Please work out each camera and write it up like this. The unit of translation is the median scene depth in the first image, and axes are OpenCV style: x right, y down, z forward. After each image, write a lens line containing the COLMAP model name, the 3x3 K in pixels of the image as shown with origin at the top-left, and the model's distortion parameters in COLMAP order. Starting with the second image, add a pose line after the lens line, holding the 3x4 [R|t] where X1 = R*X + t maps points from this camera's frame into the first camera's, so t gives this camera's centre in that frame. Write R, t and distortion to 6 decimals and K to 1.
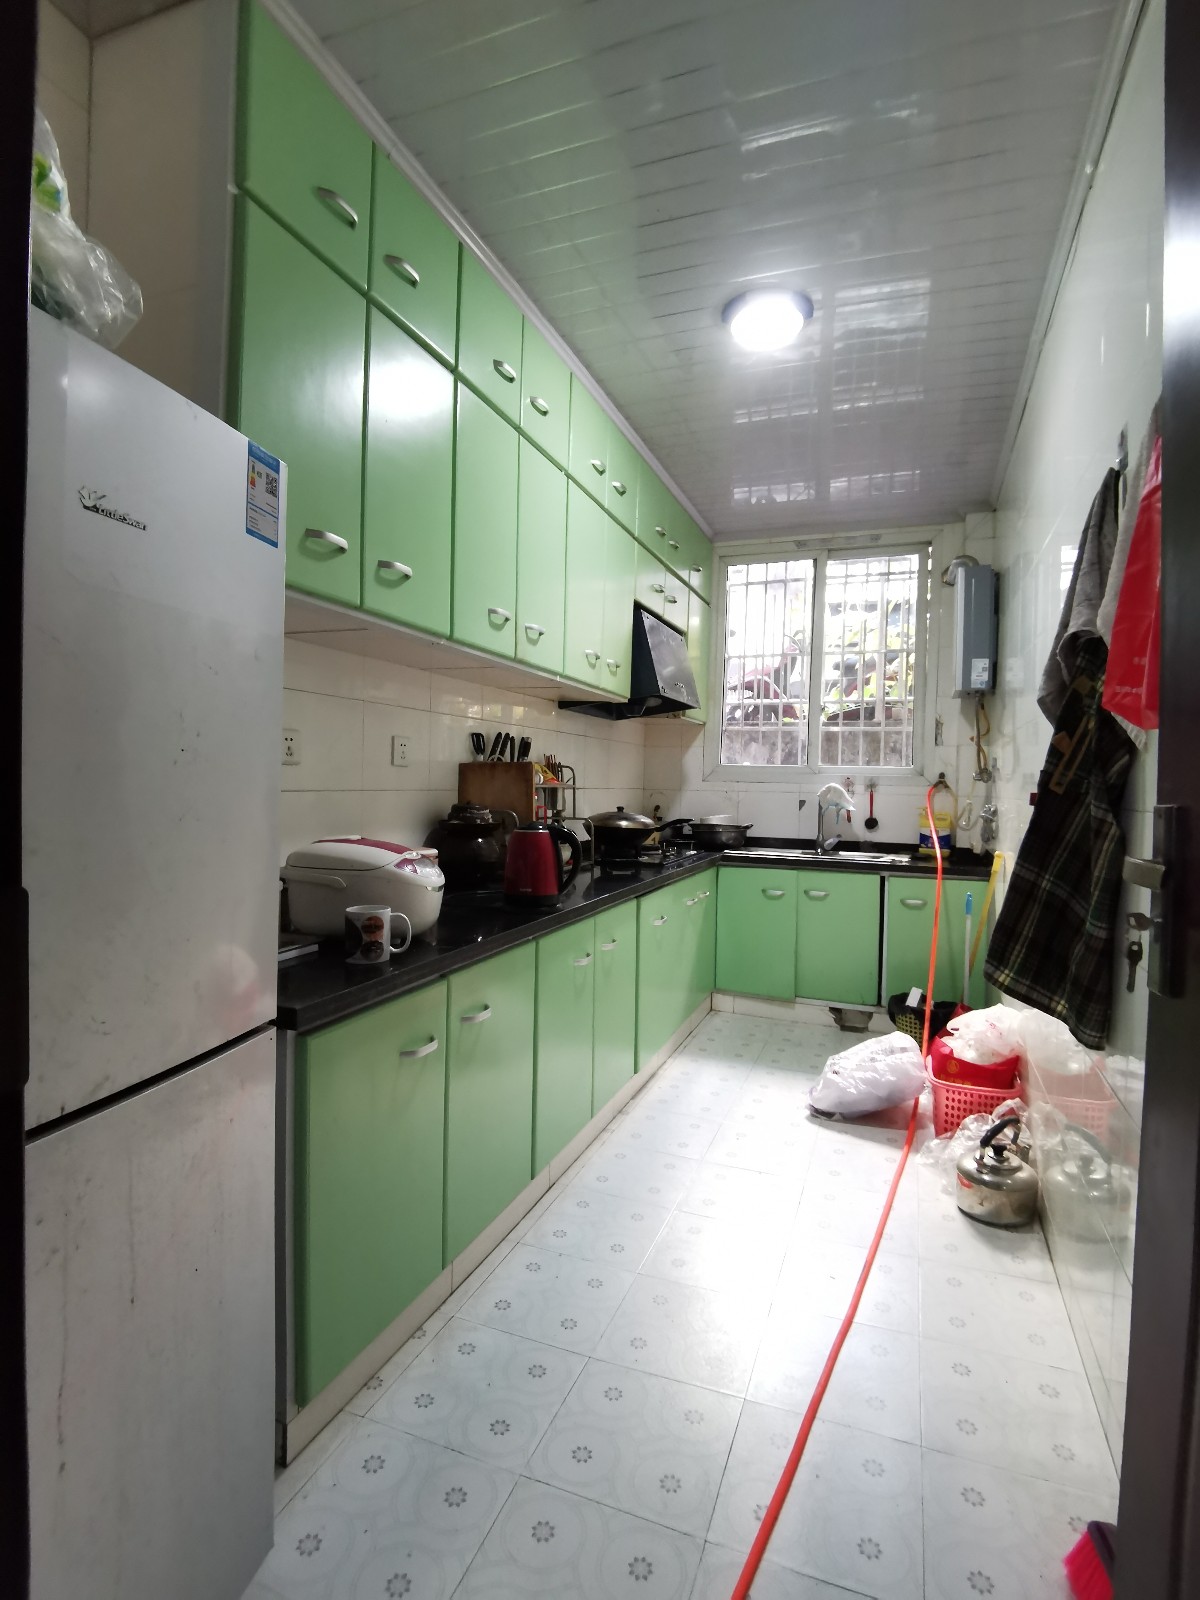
lens RADIAL K [[809.5, 0, 600.0], [0, 809.5, 800.0], [0, 0, 1]] dist [-0.045858, 0.007133]
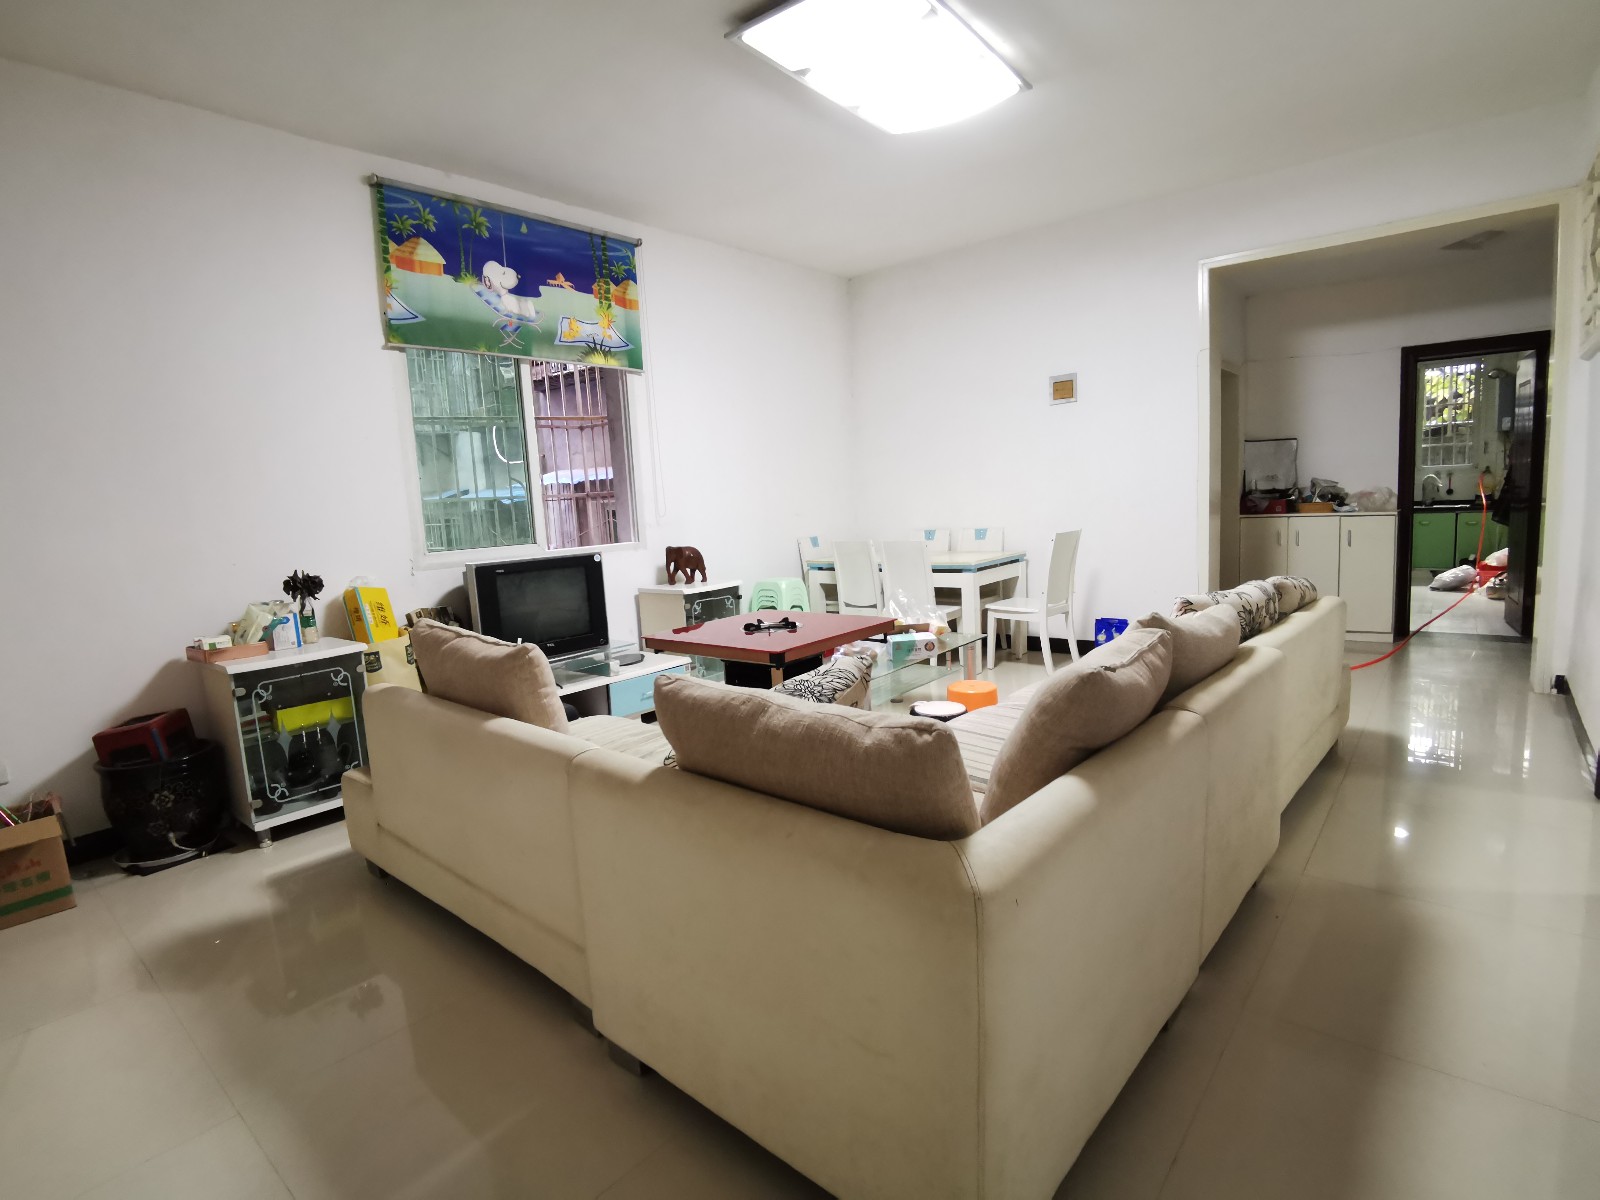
lens RADIAL K [[809.5, 0, 800.0], [0, 809.5, 600.0], [0, 0, 1]] dist [-0.045858, 0.007133]
pose [[0.941028, -0.026233, -0.337311, -0.623219], [0.057777, 0.994805, 0.083817, 0.041569], [0.333360, -0.098363, 0.937655, -1.652793]]
